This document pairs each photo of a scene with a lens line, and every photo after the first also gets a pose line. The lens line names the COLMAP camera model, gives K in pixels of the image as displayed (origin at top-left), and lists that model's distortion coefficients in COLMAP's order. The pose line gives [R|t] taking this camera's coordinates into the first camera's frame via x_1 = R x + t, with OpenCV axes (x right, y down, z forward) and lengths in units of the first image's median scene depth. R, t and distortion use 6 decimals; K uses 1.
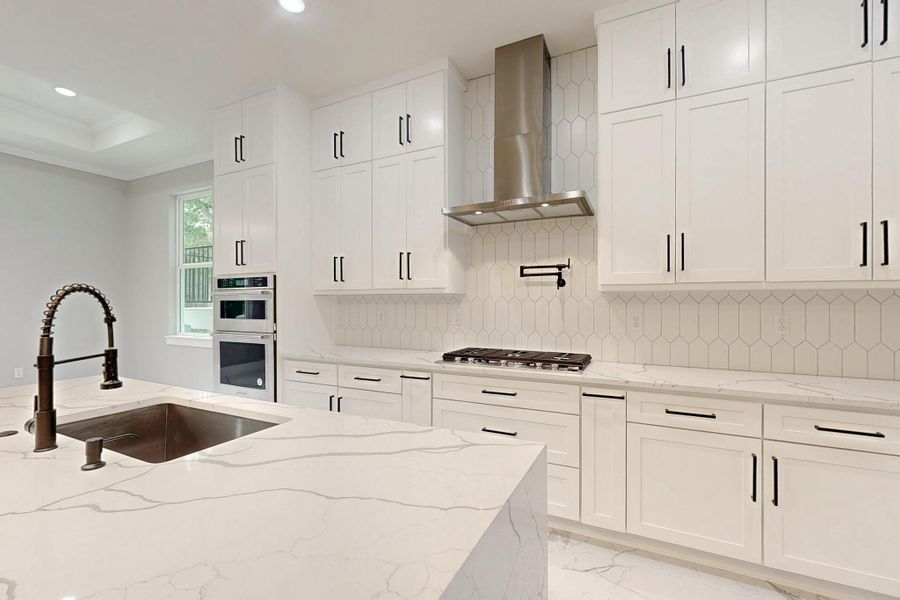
lens RADIAL K [[392.6, 0, 452.0], [0, 392.6, 299.9], [0, 0, 1]] dist [-0.000760, -0.000066]
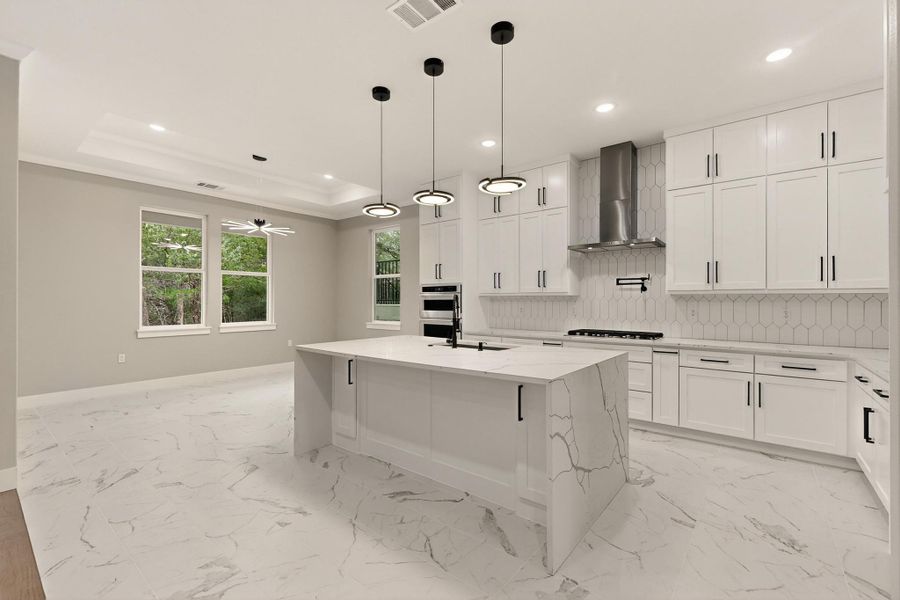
lens RADIAL K [[392.6, 0, 450.7], [0, 392.6, 300.0], [0, 0, 1]] dist [-0.000760, -0.000066]
pose [[0.974795, 0.000010, -0.223103, -0.135062], [0.000909, 0.999992, 0.004019, -0.004633], [0.223102, -0.004120, 0.974786, -0.748261]]
